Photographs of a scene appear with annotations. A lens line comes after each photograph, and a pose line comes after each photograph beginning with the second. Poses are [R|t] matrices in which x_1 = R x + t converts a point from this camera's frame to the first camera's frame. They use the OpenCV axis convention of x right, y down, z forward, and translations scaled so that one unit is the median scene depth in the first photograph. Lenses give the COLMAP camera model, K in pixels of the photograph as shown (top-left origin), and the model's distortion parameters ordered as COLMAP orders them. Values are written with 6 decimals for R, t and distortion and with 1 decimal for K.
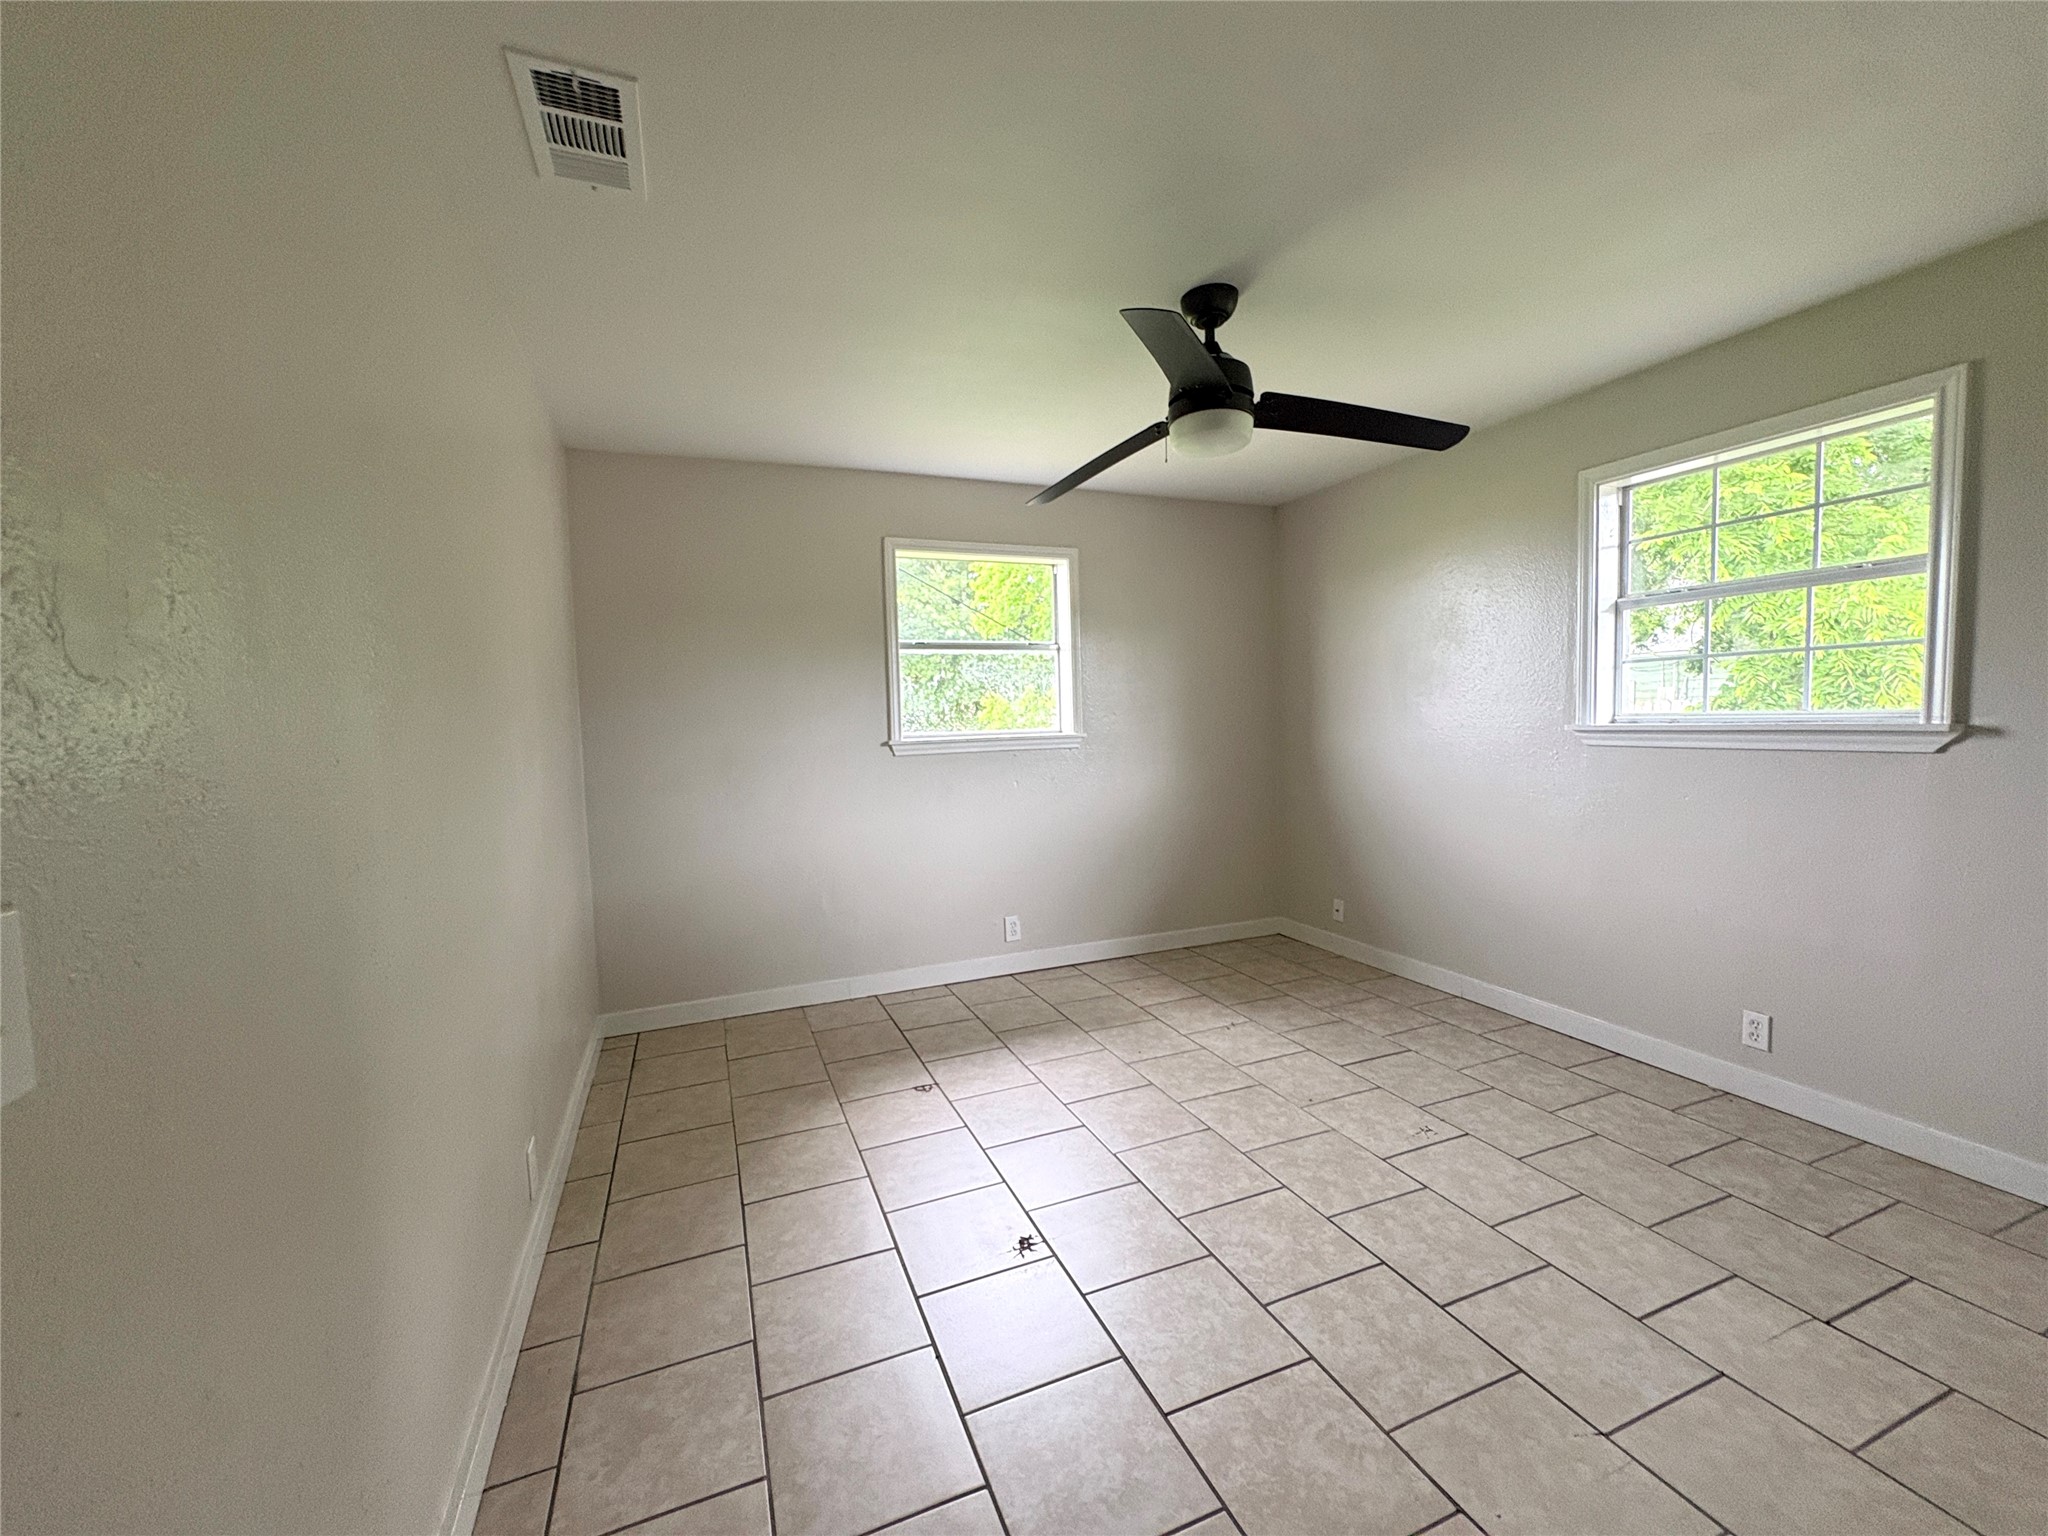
lens RADIAL K [[818.0, 0, 1021.5], [0, 818.0, 766.1], [0, 0, 1]] dist [0.000076, 0.000127]
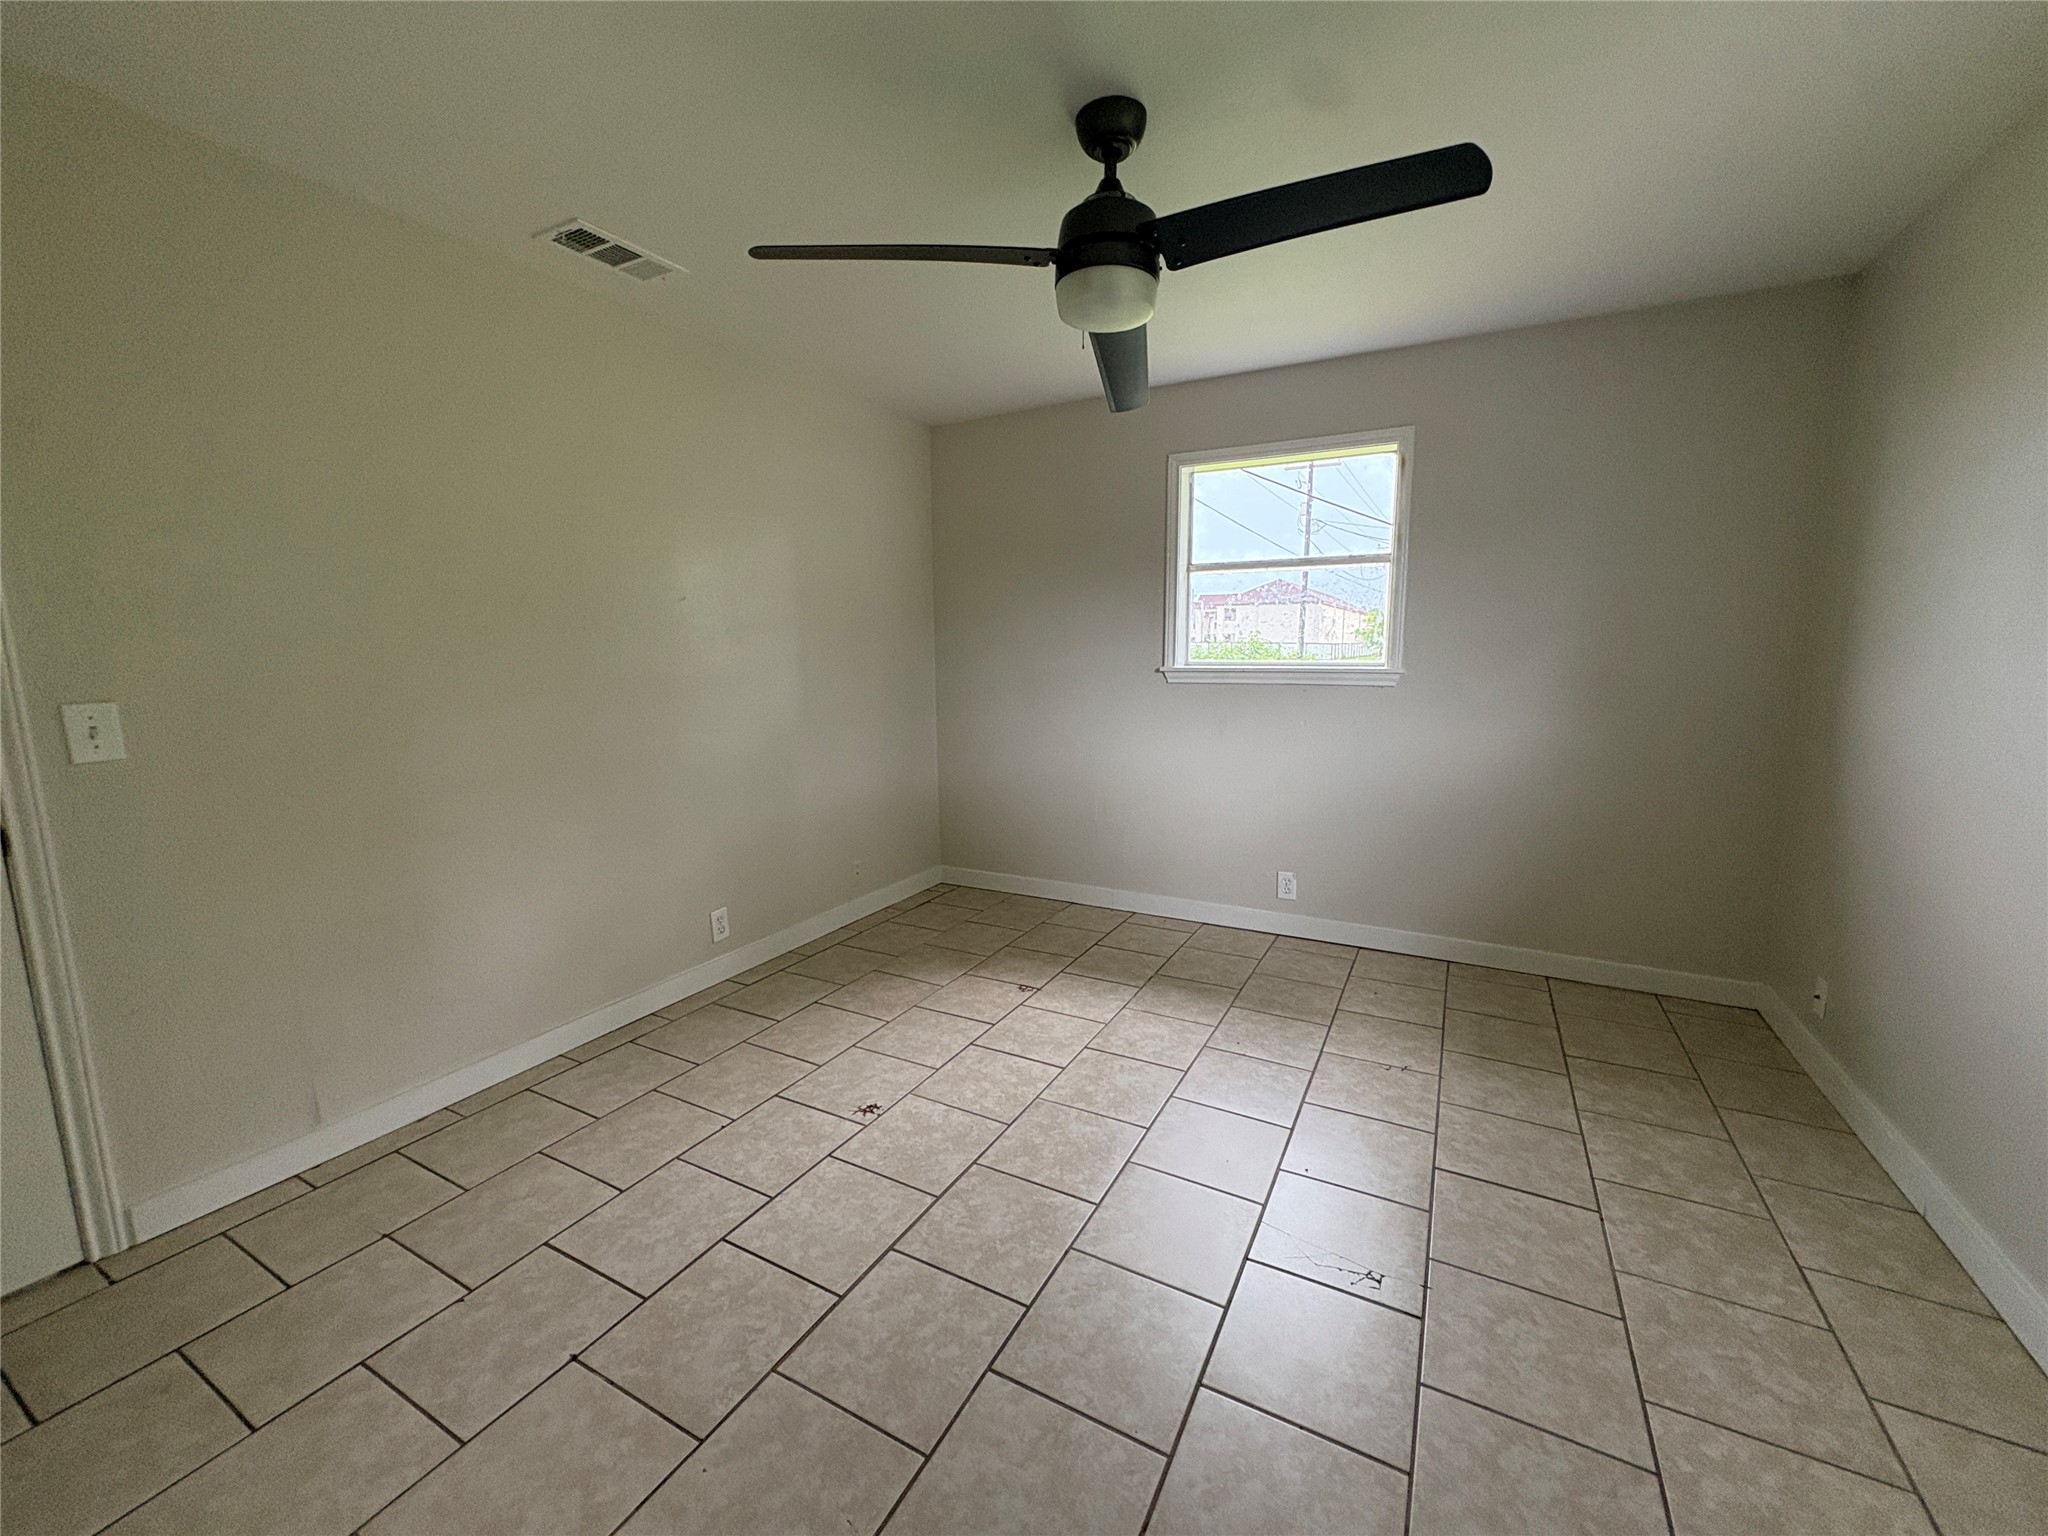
lens RADIAL K [[818.0, 0, 1025.4], [0, 818.0, 765.8], [0, 0, 1]] dist [0.000076, 0.000127]
pose [[0.637032, 0.134133, -0.759078, 0.522736], [-0.058168, 0.990301, 0.126176, -0.029071], [0.768640, -0.036224, 0.638655, 0.246296]]
